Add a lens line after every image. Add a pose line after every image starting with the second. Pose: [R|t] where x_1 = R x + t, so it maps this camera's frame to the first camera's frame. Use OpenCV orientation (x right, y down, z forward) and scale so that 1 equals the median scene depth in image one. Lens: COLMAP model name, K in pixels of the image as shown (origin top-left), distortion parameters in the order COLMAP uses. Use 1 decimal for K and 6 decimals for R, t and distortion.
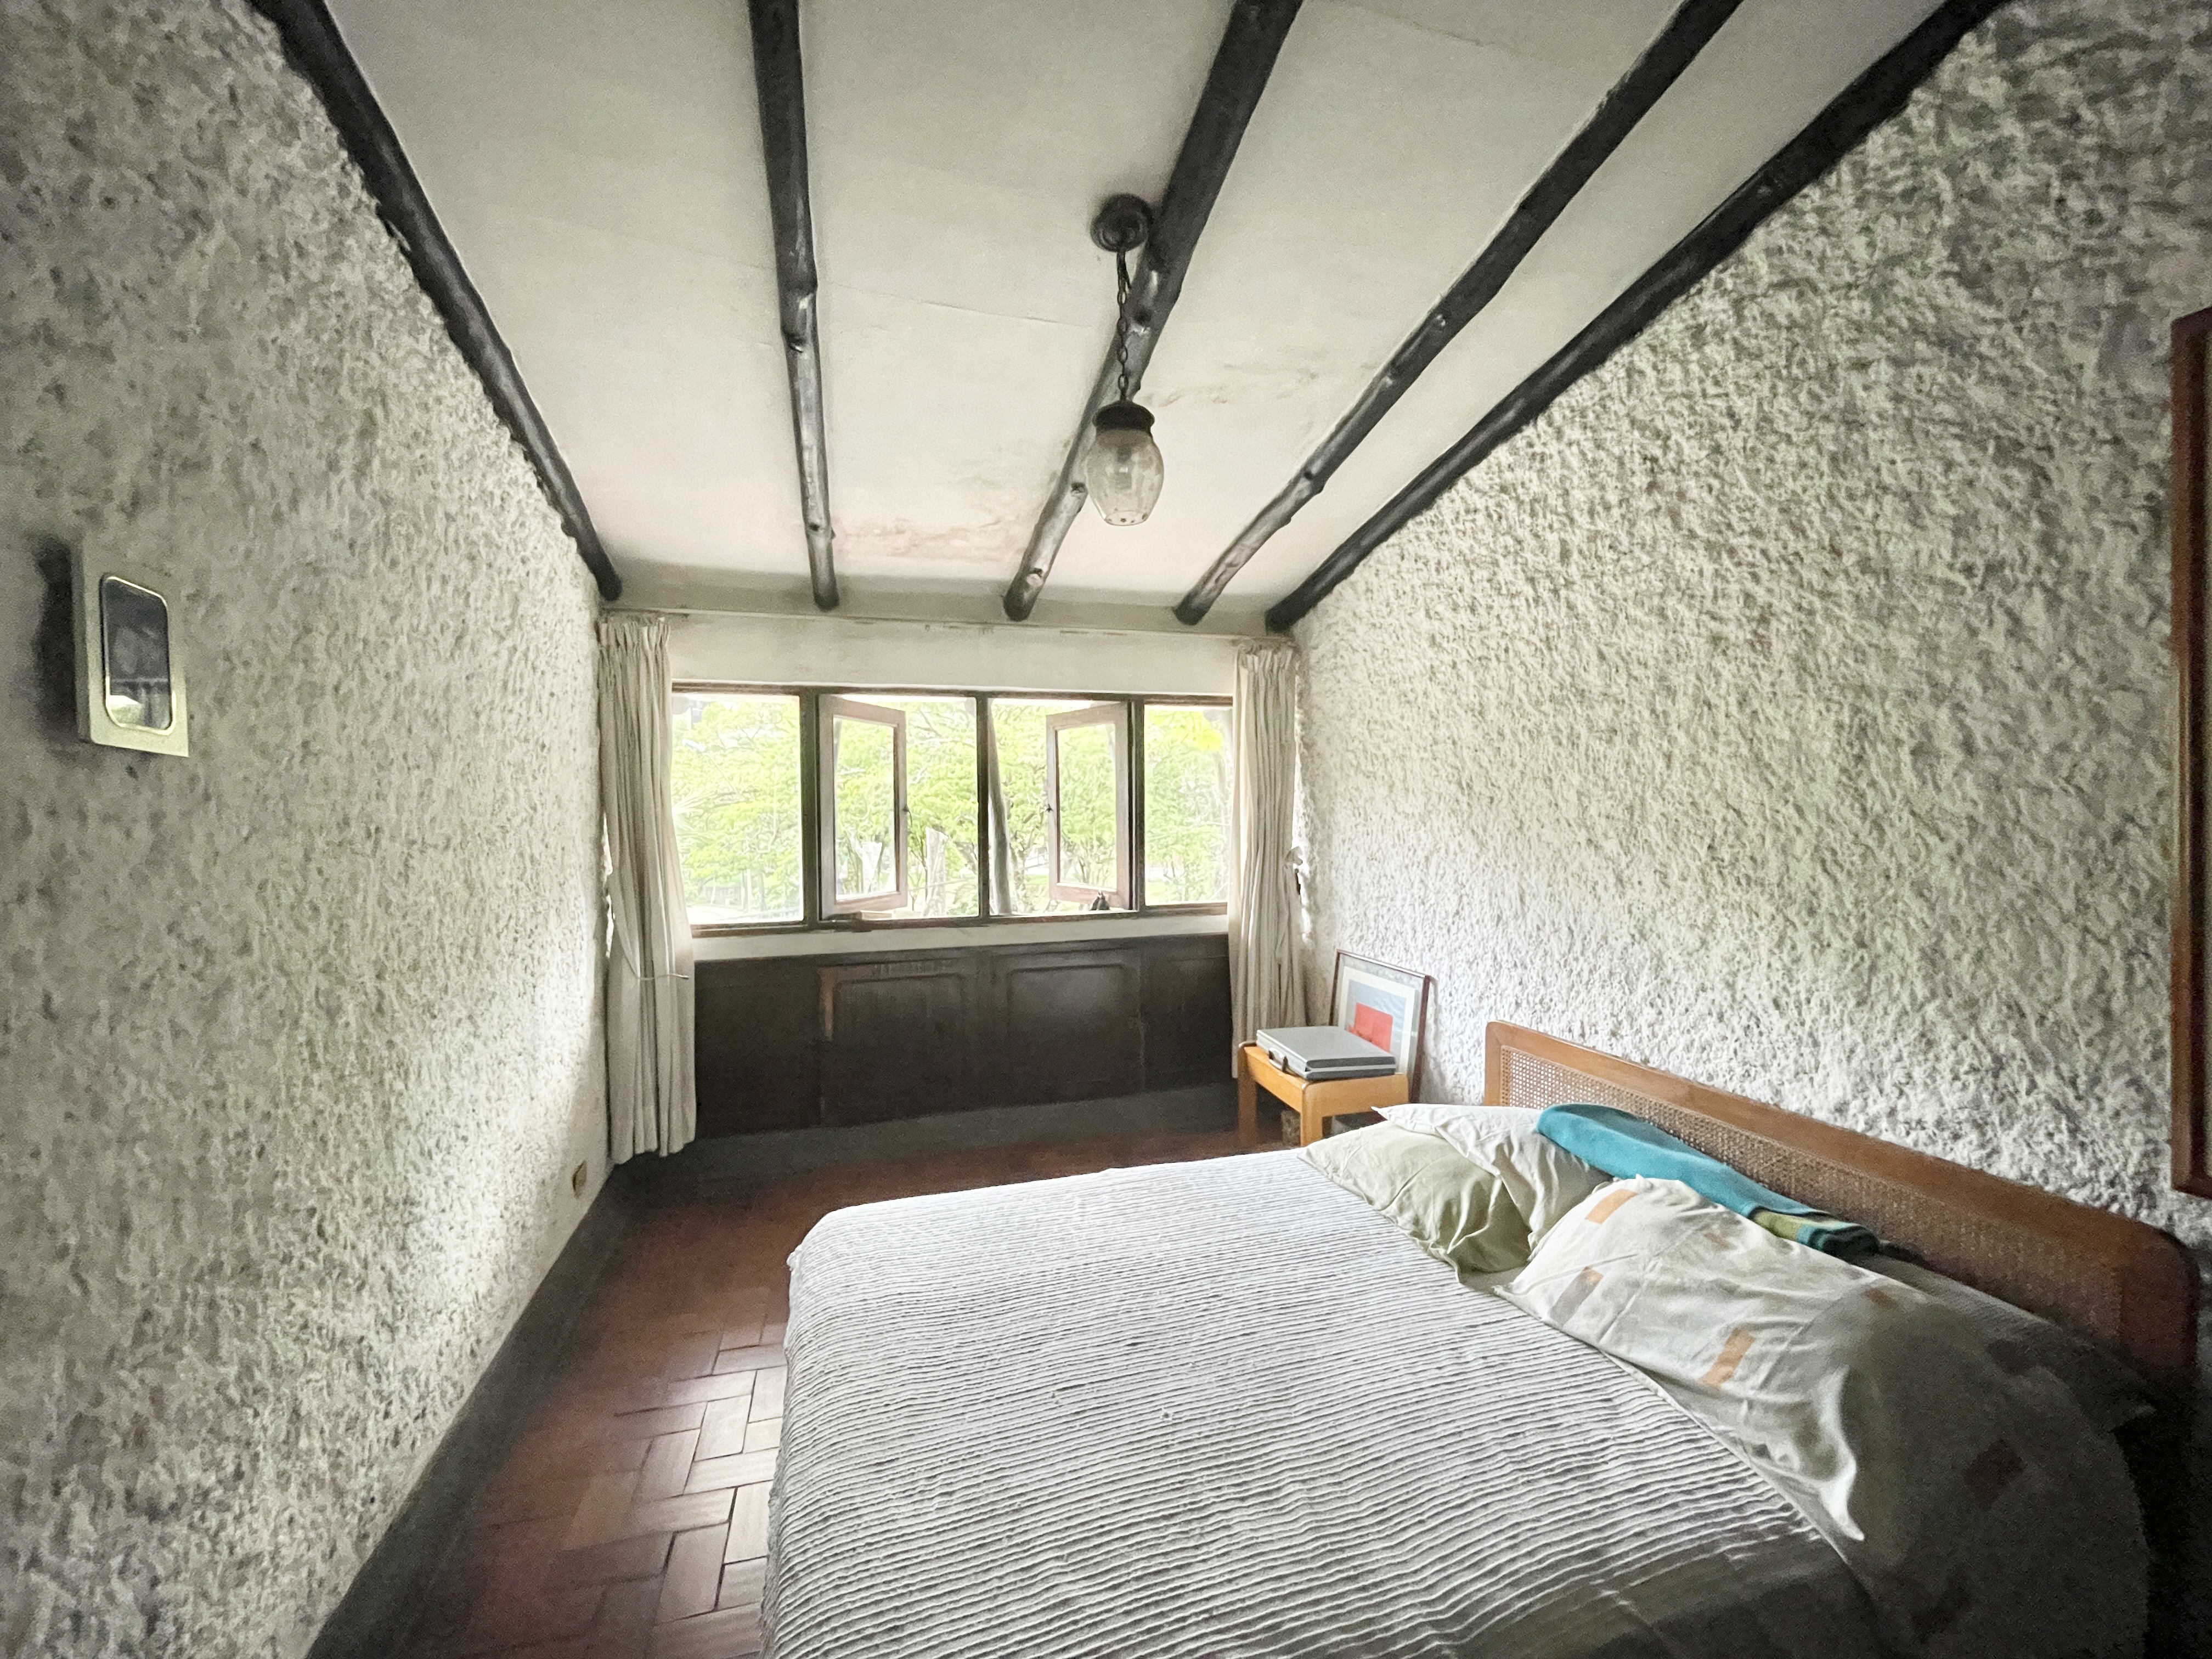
lens RADIAL K [[912.1, 0, 1105.7], [0, 912.1, 829.3], [0, 0, 1]] dist [-0.001302, 0.000604]
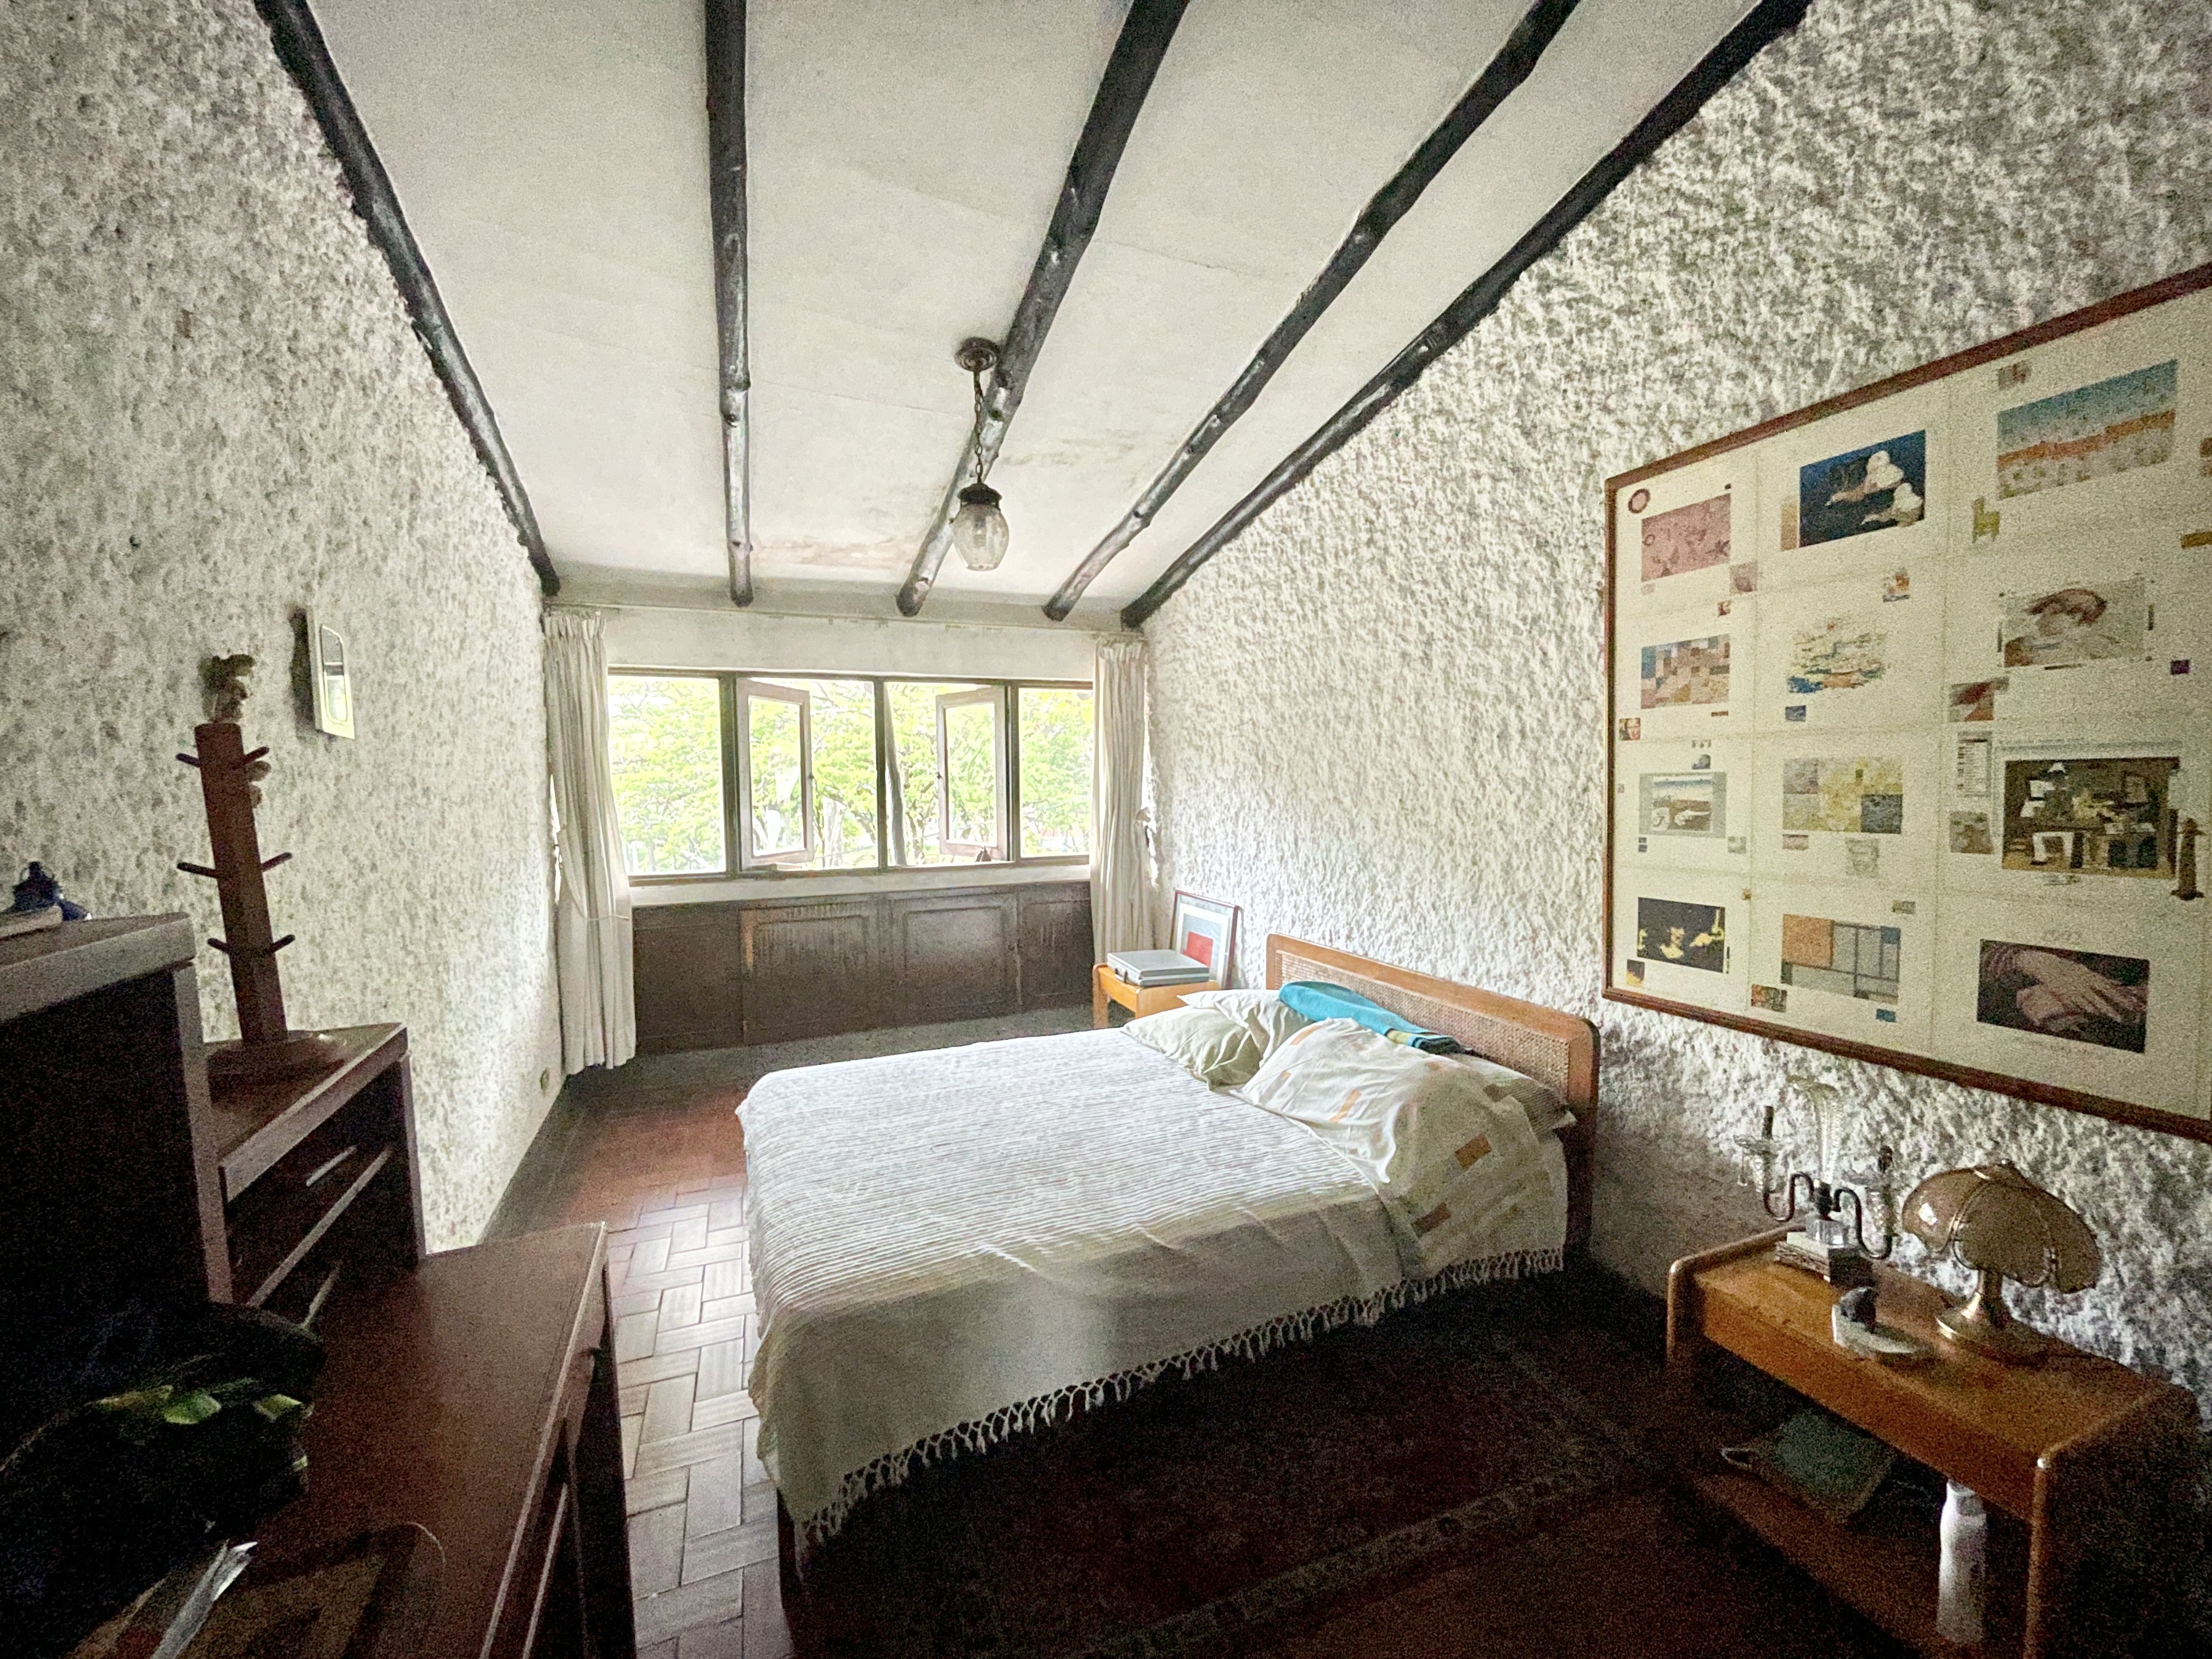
lens RADIAL K [[912.1, 0, 1105.7], [0, 912.1, 829.3], [0, 0, 1]] dist [-0.001302, 0.000604]
pose [[0.994222, -0.007185, 0.107104, 0.050715], [0.003650, 0.999443, 0.033160, 0.015190], [-0.107283, -0.032577, 0.993695, -0.374419]]
